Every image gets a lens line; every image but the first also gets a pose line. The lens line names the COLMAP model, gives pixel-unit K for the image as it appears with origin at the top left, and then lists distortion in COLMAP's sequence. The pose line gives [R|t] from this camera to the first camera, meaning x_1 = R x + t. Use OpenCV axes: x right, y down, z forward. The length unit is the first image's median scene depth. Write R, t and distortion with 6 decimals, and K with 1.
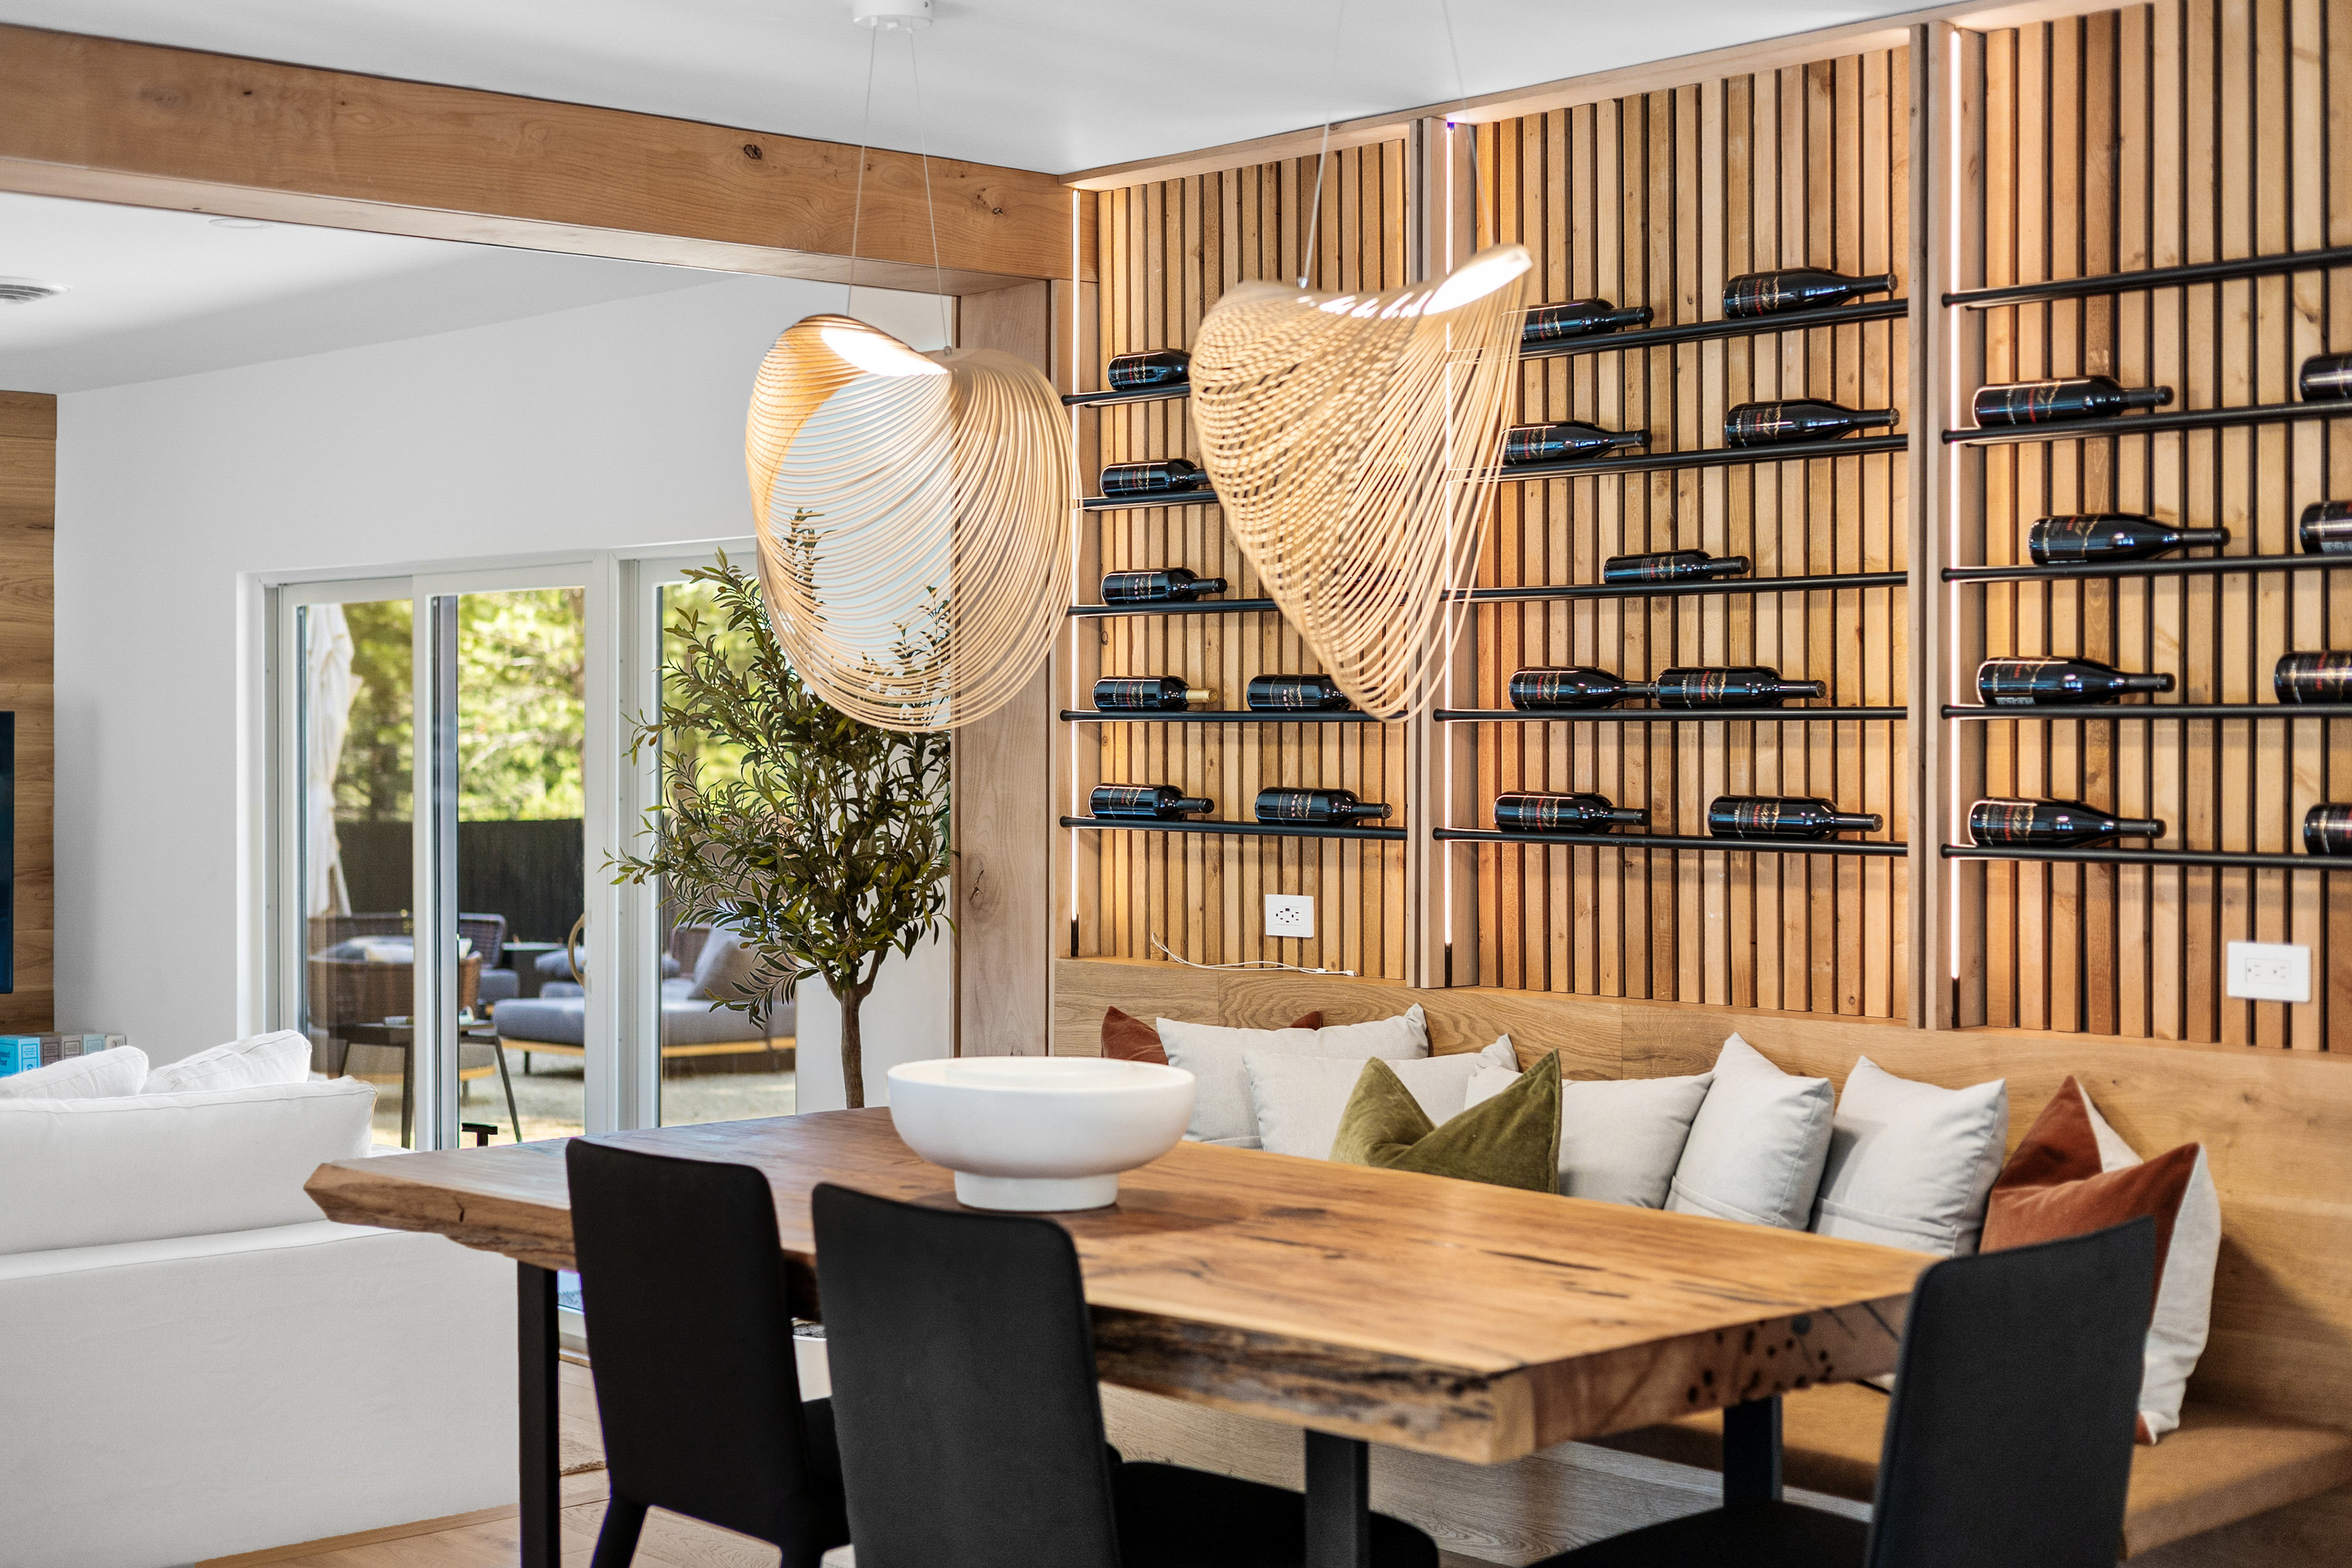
lens RADIAL K [[3287.4, 0, 1182.0], [0, 3287.4, 734.4], [0, 0, 1]] dist [0.028155, -0.001131]
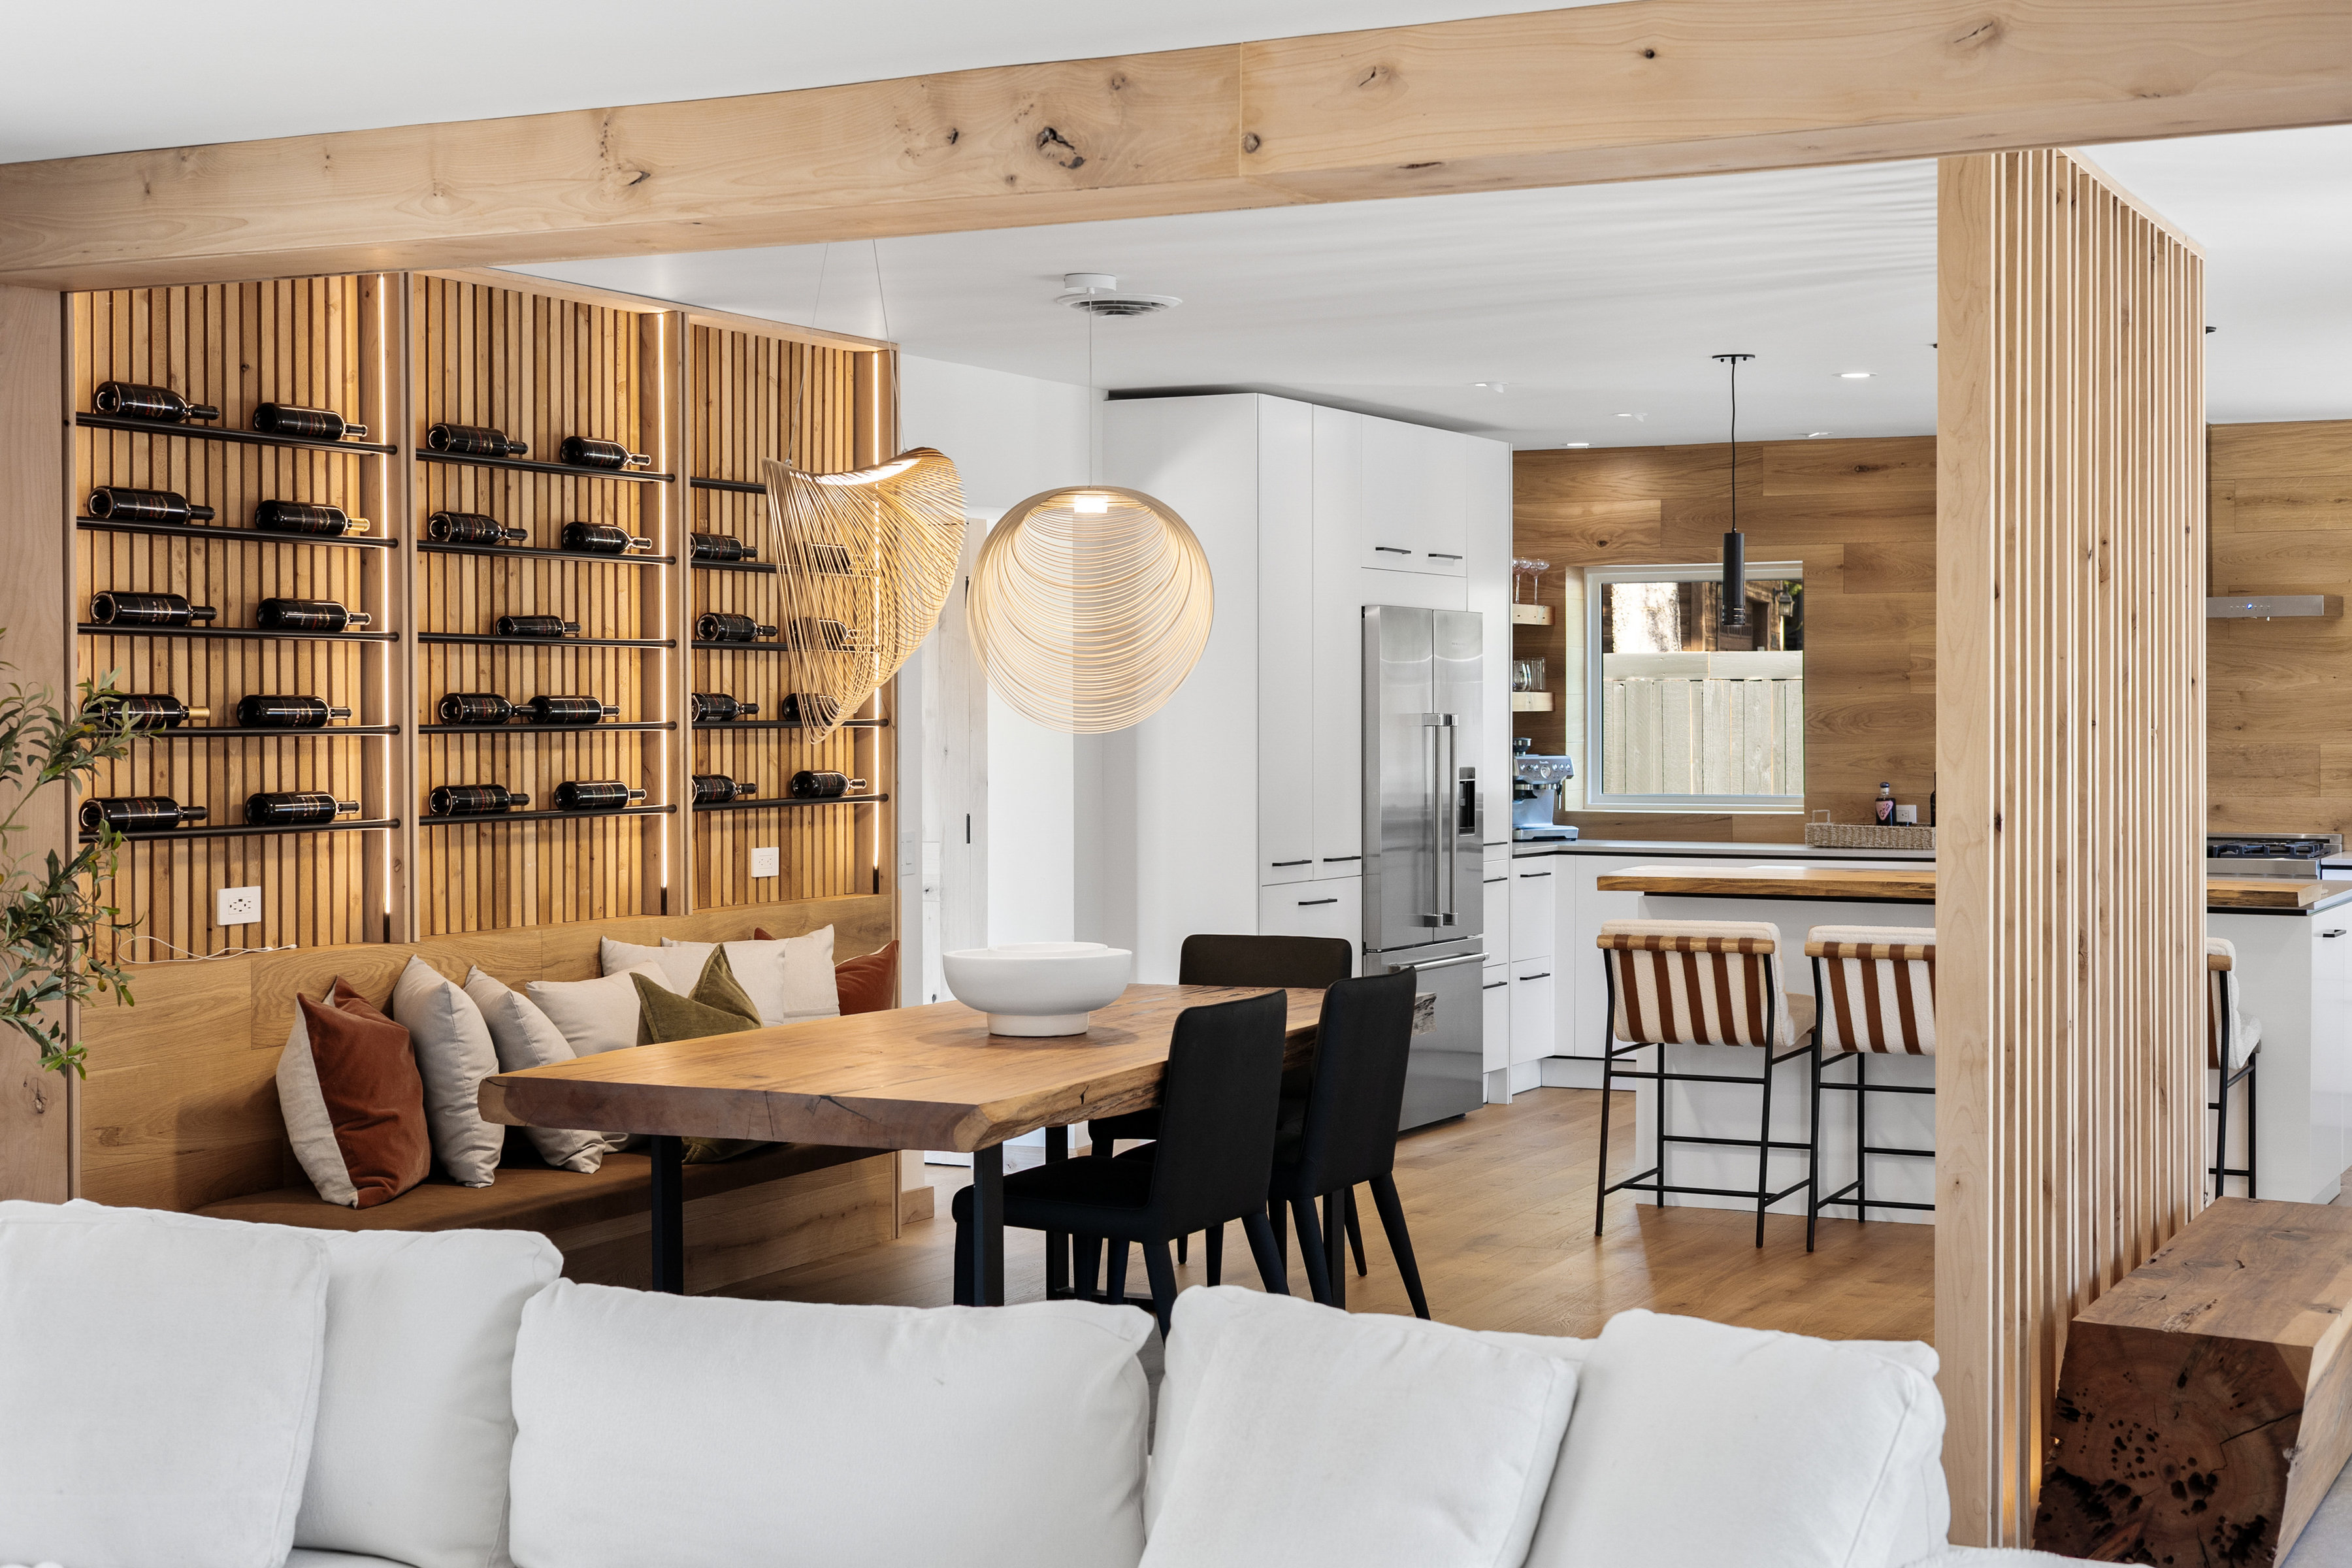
lens RADIAL K [[3287.4, 0, 1182.0], [0, 3287.4, 734.4], [0, 0, 1]] dist [0.028155, -0.001131]
pose [[-0.357181, -0.009028, 0.933992, -1.290232], [0.002280, 0.999942, 0.010538, -0.017548], [-0.934032, 0.005894, -0.357139, 1.232030]]
